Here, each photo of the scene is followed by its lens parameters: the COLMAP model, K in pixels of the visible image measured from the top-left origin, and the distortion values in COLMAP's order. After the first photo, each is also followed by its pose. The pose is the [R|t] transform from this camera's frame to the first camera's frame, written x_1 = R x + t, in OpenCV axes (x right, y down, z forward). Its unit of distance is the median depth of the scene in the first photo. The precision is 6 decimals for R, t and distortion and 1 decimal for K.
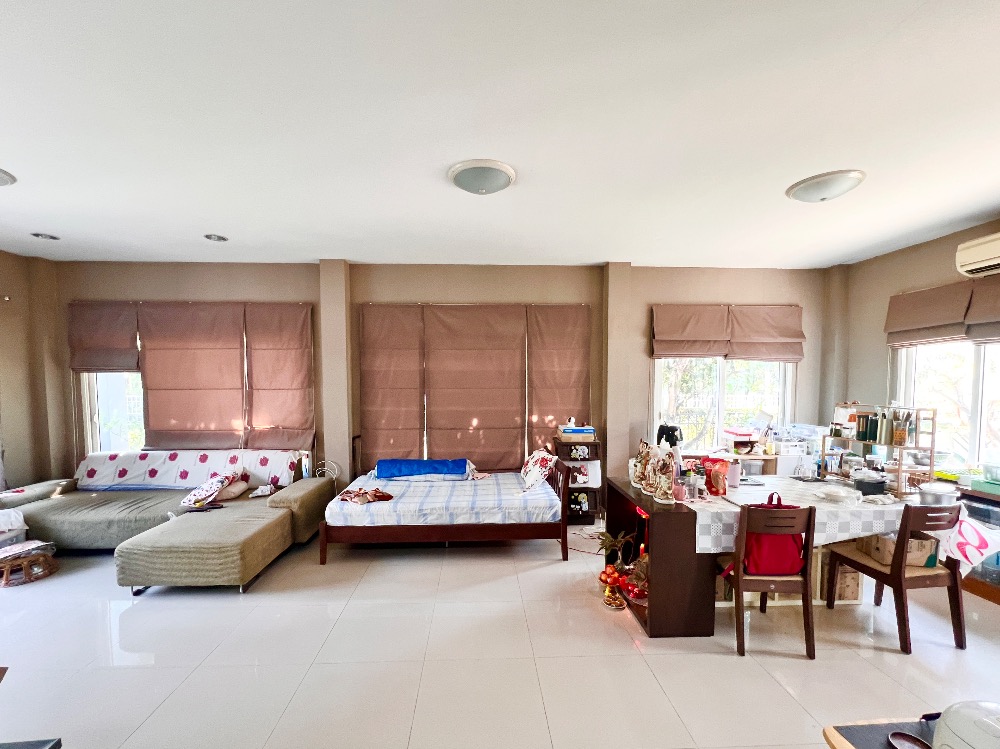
lens RADIAL K [[386.0, 0, 500.0], [0, 386.0, 374.5], [0, 0, 1]] dist [-0.000982, -0.000131]
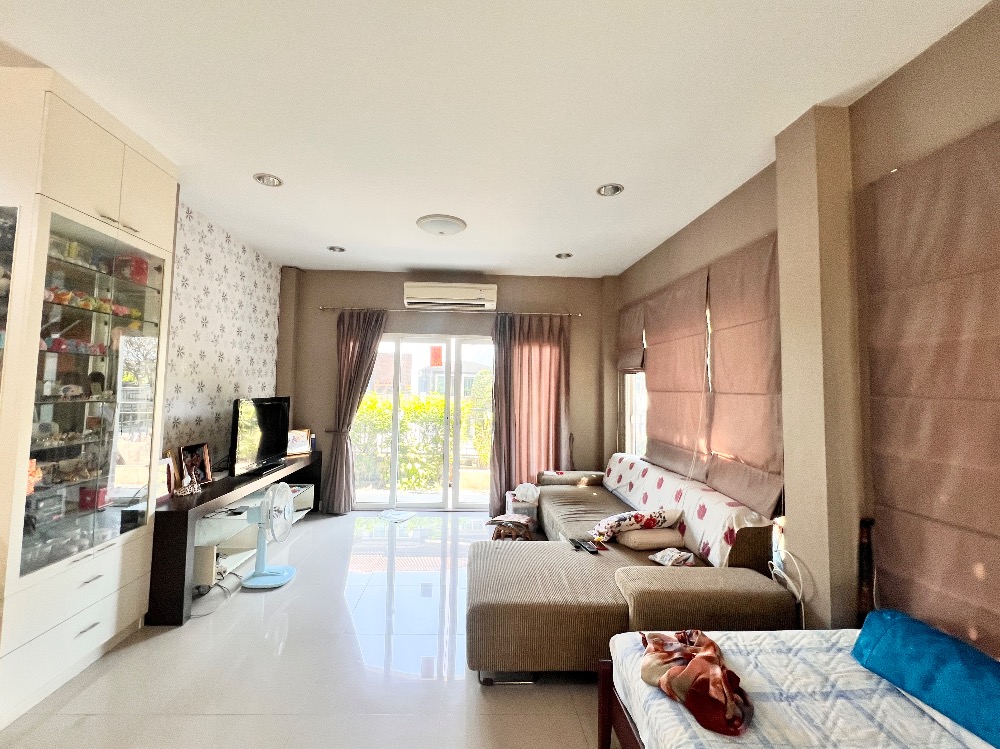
lens RADIAL K [[431.5, 0, 498.6], [0, 431.5, 351.7], [0, 0, 1]] dist [-0.003588, 0.000107]
pose [[-0.001570, -0.077412, -0.996998, 0.080487], [-0.006638, 0.996978, -0.077400, 0.028919], [0.999977, 0.006496, -0.002079, 0.656431]]
